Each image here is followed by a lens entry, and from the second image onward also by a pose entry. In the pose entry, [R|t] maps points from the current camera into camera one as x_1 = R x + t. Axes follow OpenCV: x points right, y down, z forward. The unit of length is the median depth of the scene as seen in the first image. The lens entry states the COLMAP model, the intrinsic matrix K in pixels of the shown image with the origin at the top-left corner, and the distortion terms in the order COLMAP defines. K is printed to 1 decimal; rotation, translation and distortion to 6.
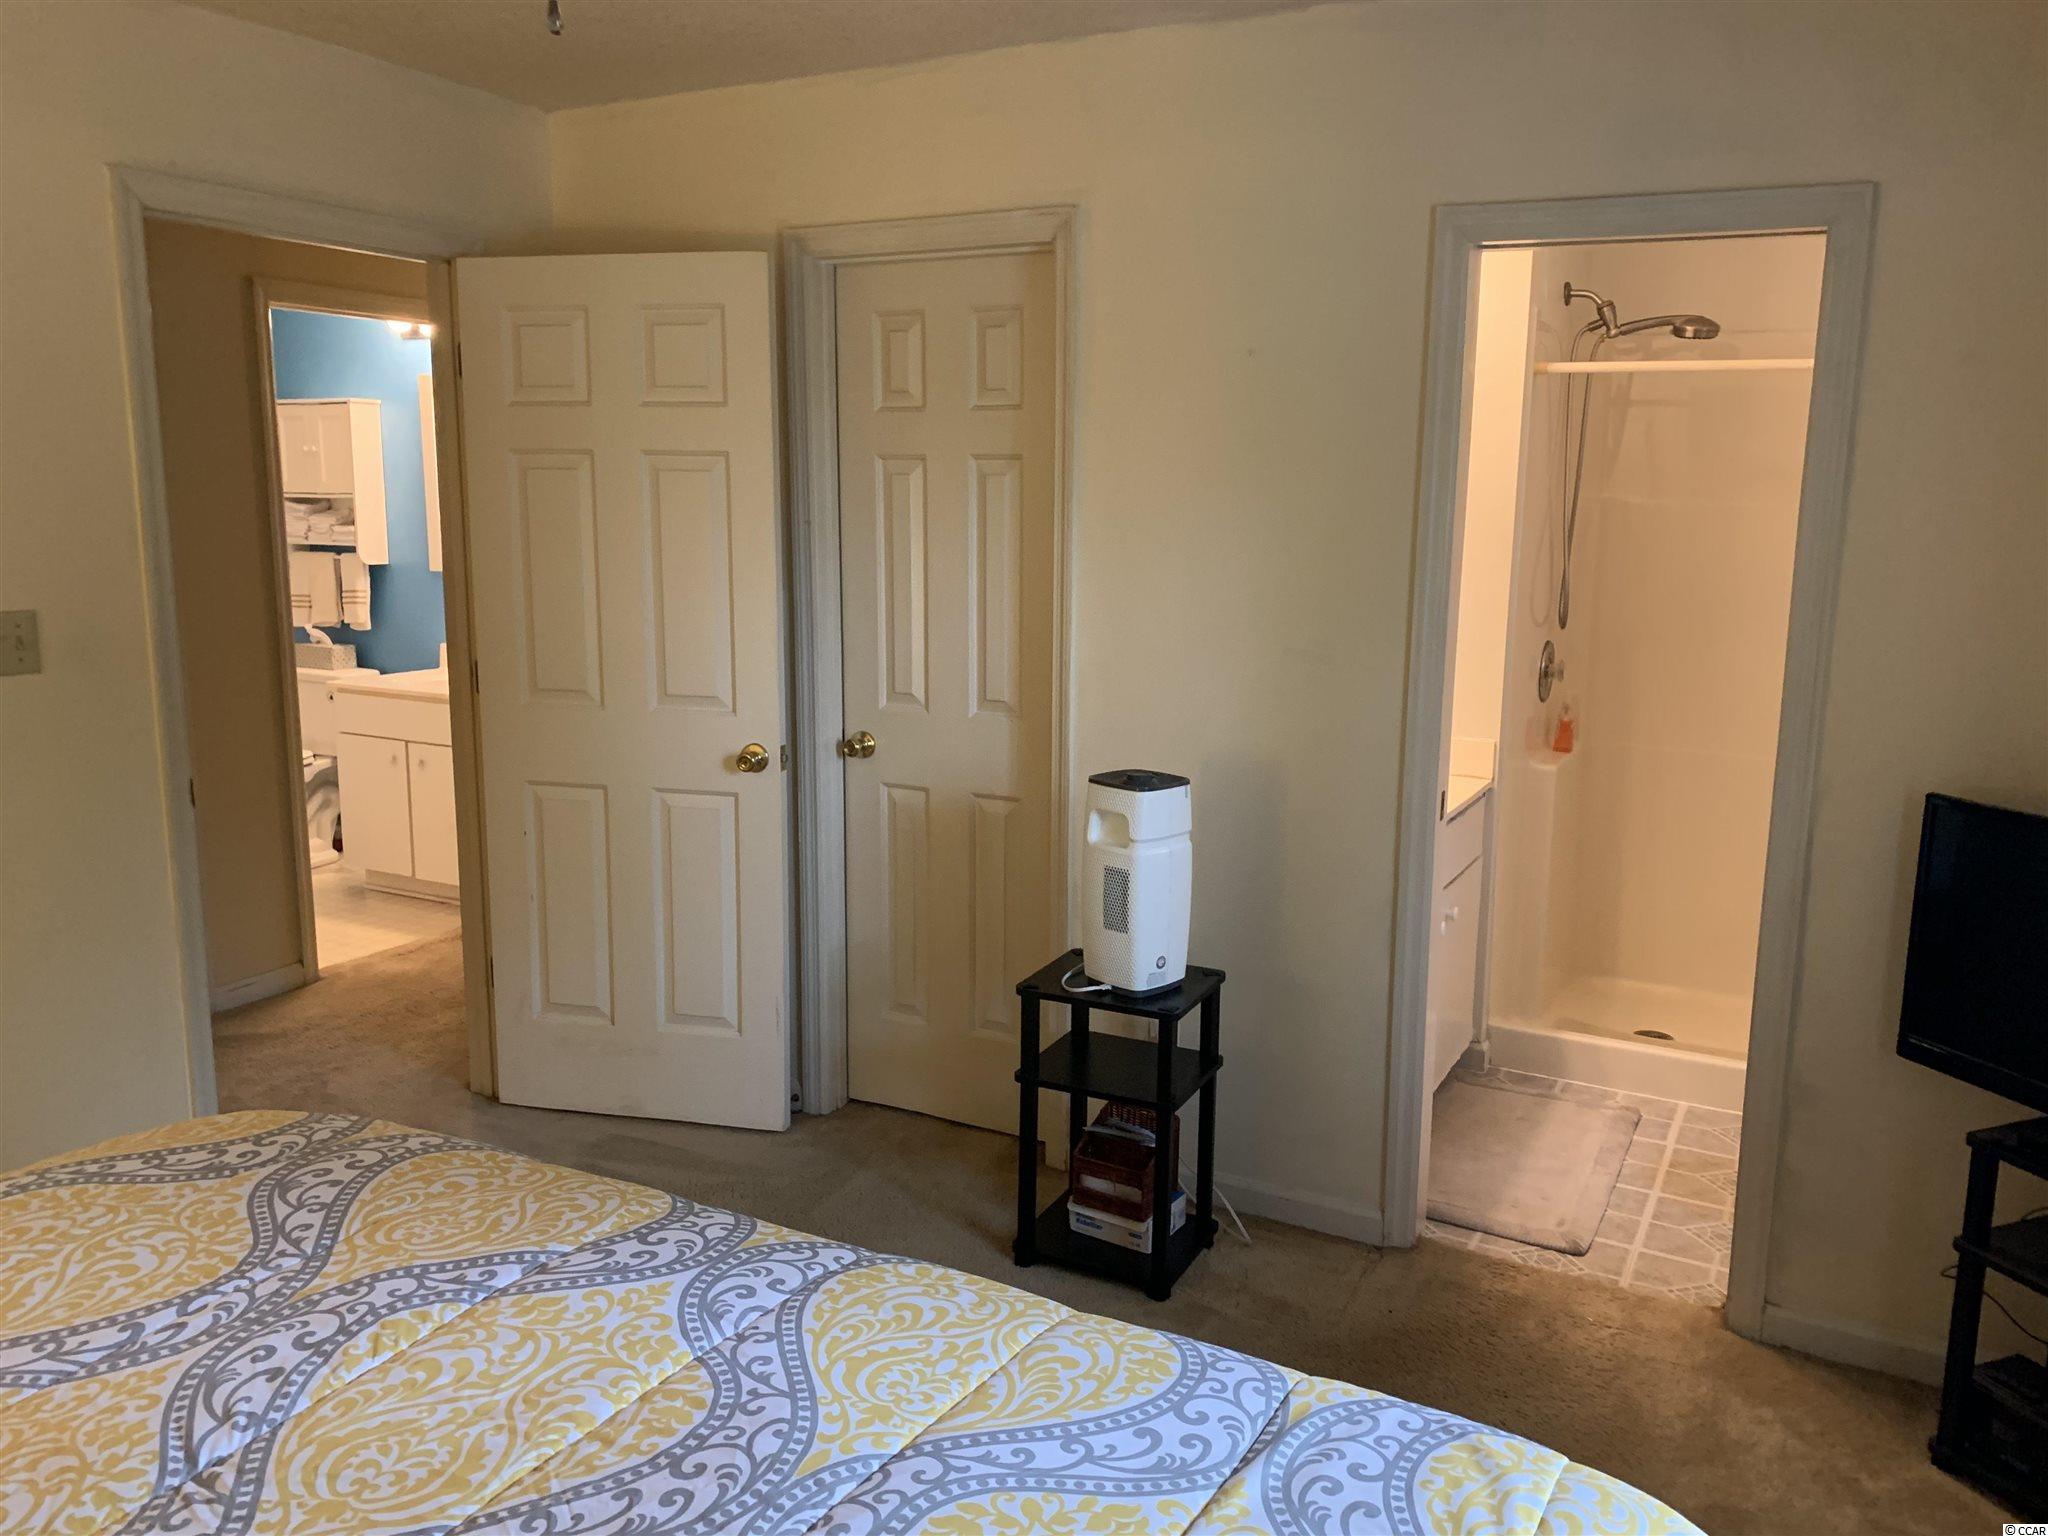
lens RADIAL K [[1574.7, 0, 1040.4], [0, 1574.7, 779.8], [0, 0, 1]] dist [0.063788, -0.086824]
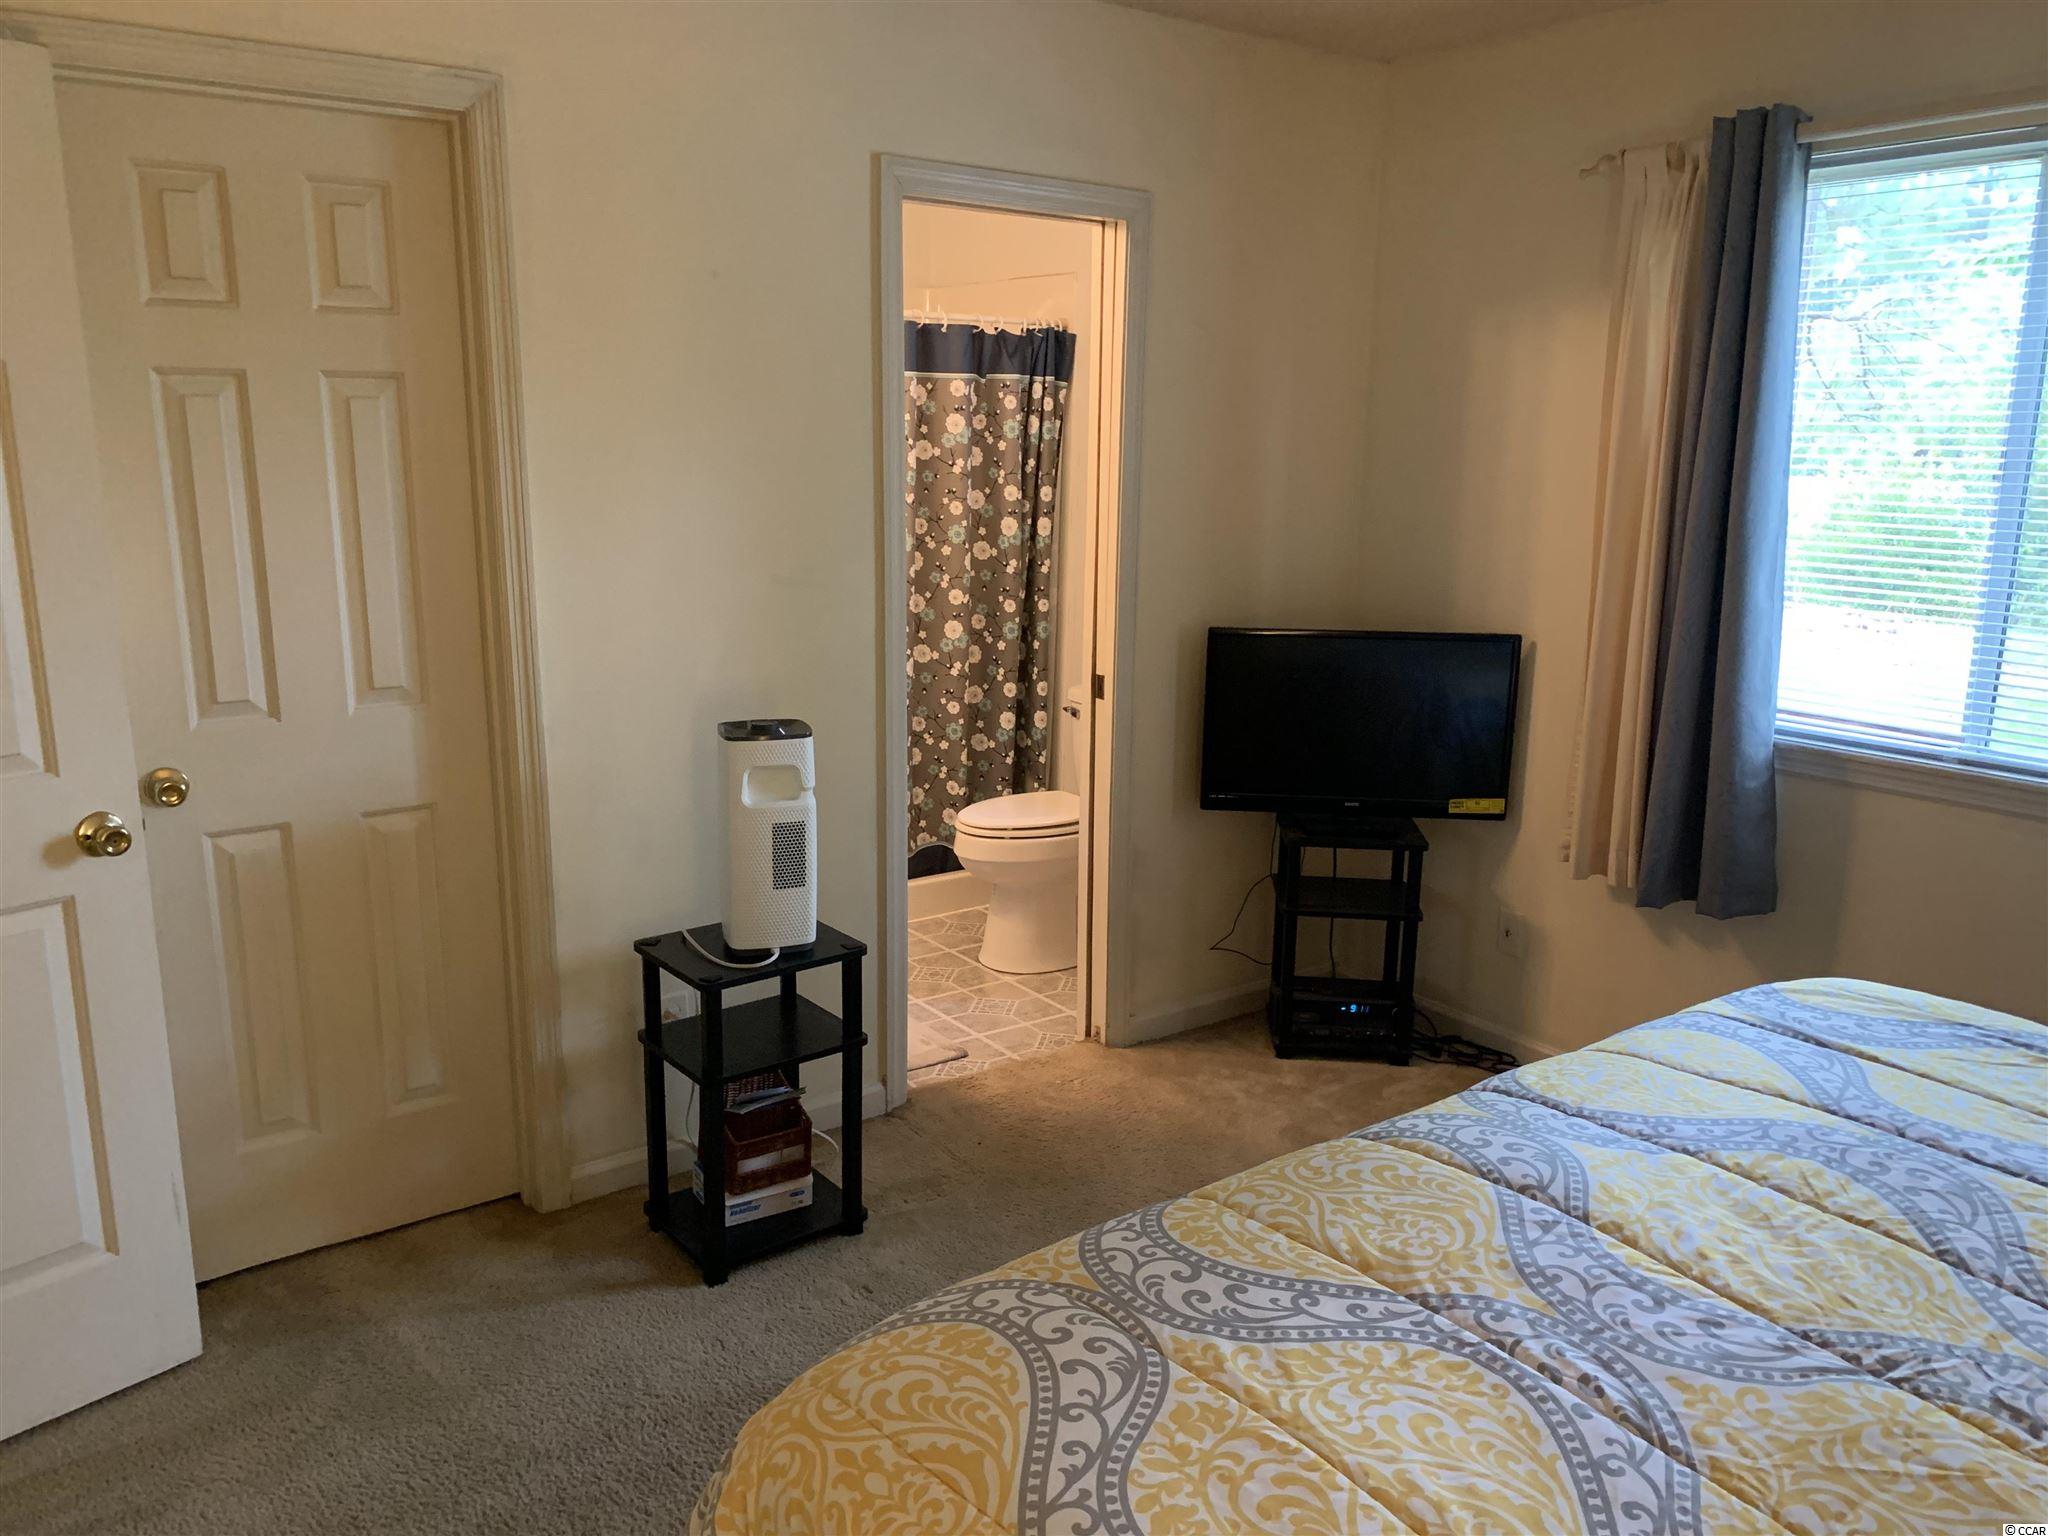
lens RADIAL K [[1574.7, 0, 1044.7], [0, 1574.7, 772.4], [0, 0, 1]] dist [0.063788, -0.086824]
pose [[0.429212, -0.207463, 0.879054, -0.705524], [0.159309, 0.975392, 0.152415, -0.092903], [-0.889043, 0.074623, 0.451701, 0.422164]]
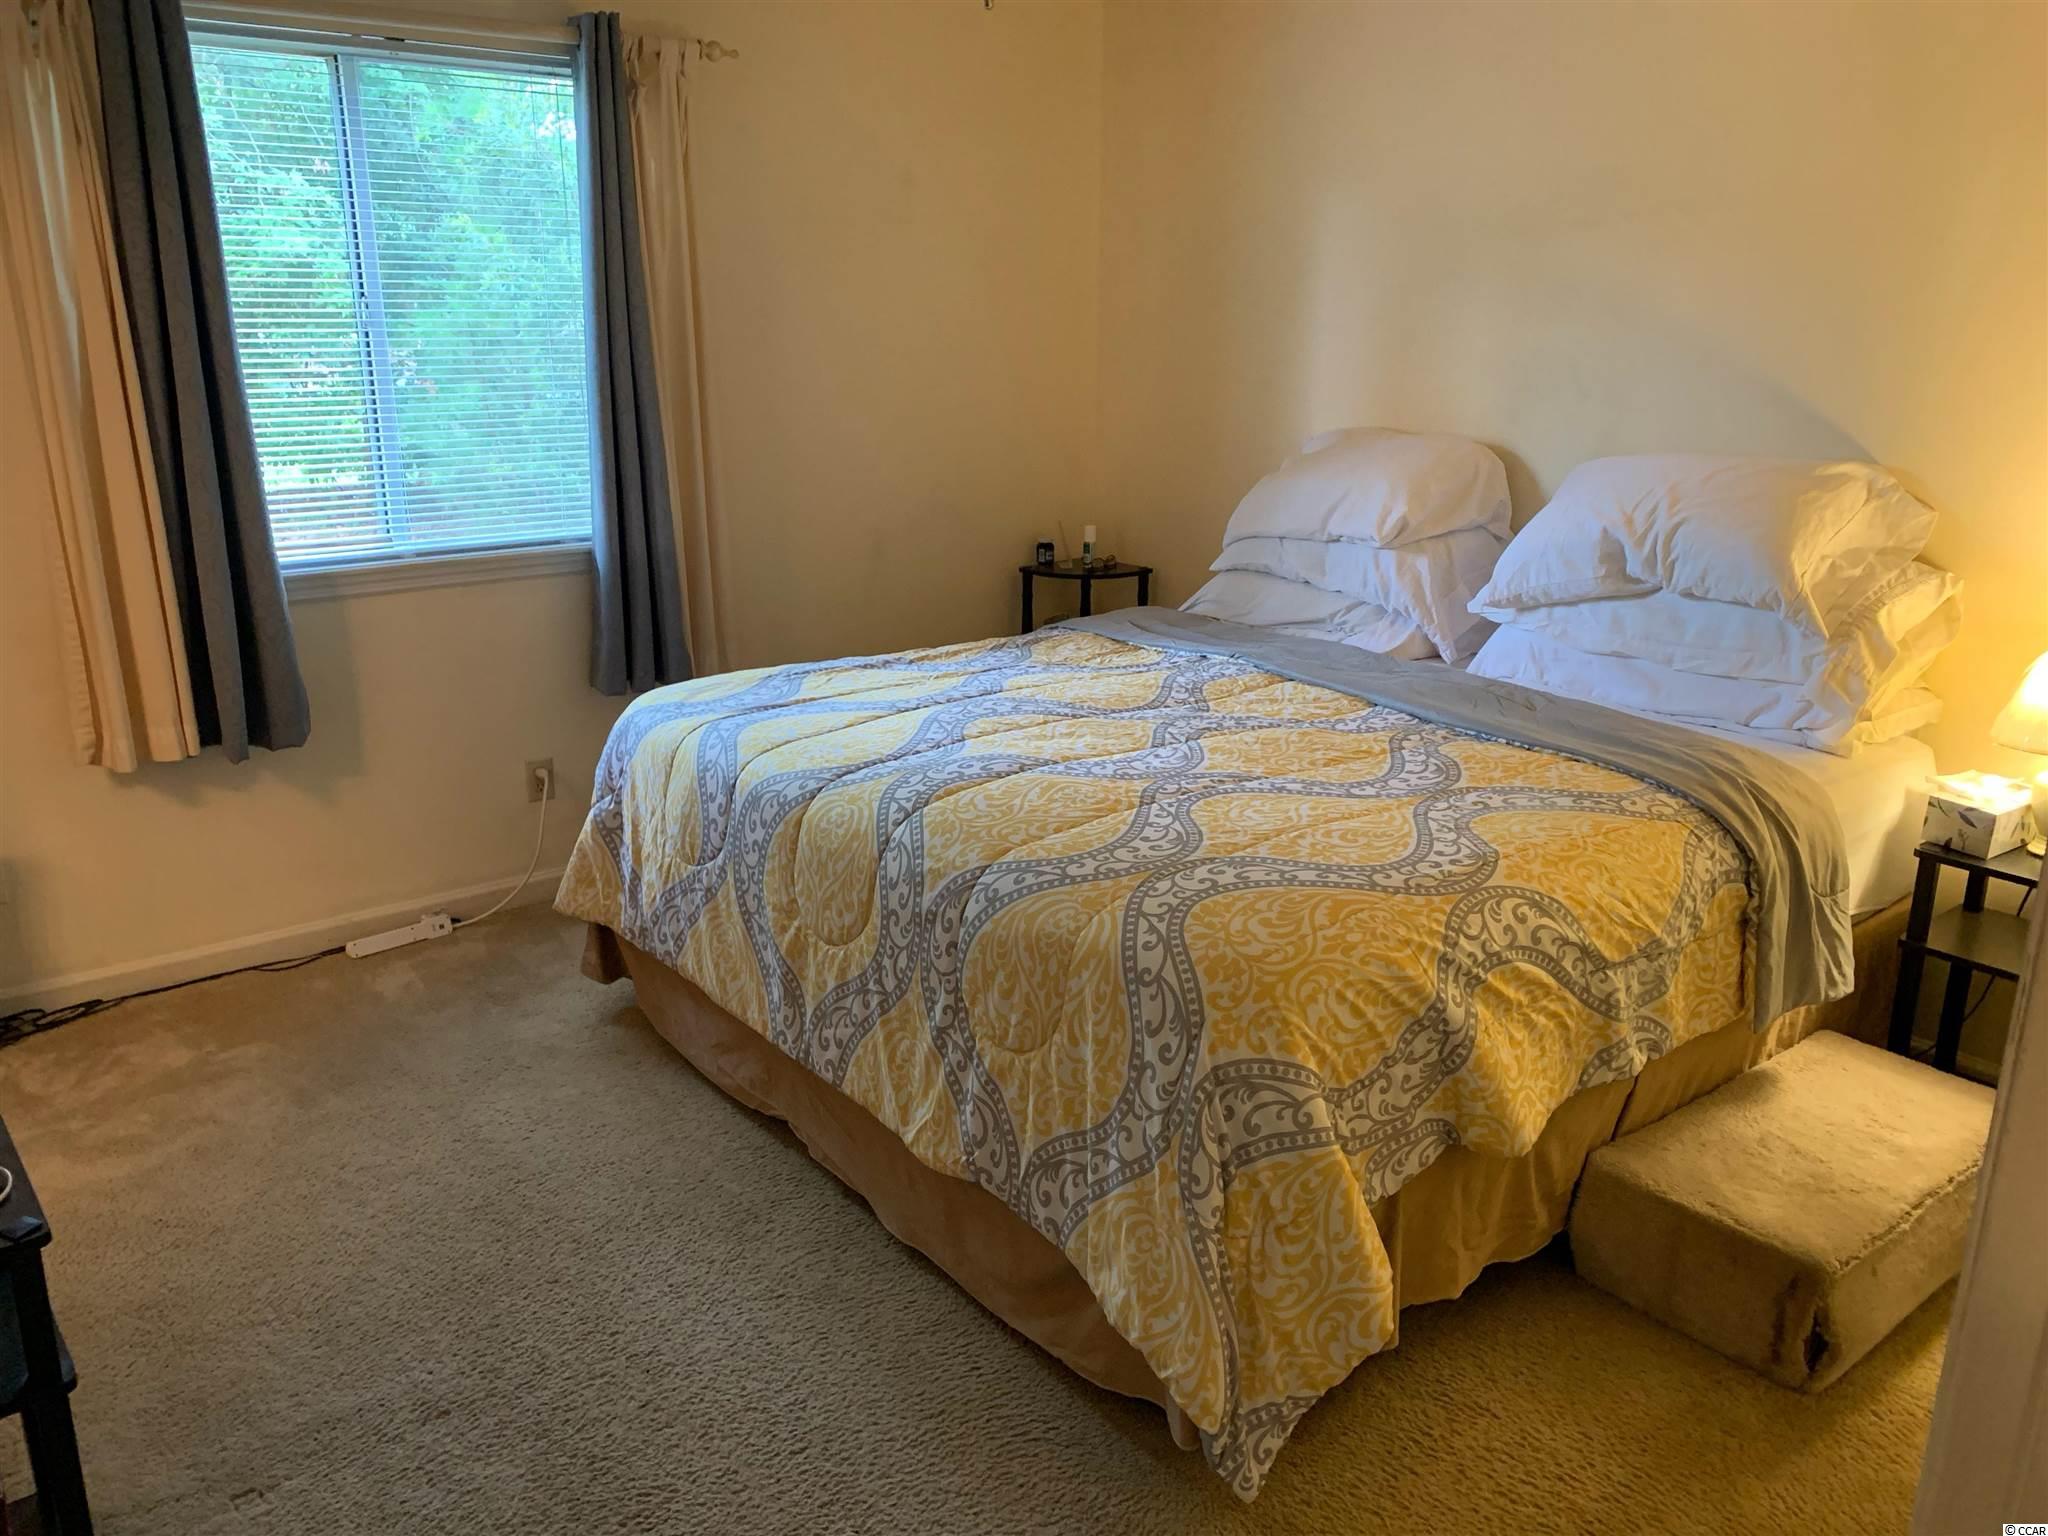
lens RADIAL K [[1574.7, 0, 1016.9], [0, 1574.7, 765.4], [0, 0, 1]] dist [0.063788, -0.086824]
pose [[-0.909404, -0.131658, 0.394525, -0.520651], [0.062493, 0.894552, 0.442573, -0.236718], [-0.411192, 0.427132, -0.805282, 1.262502]]
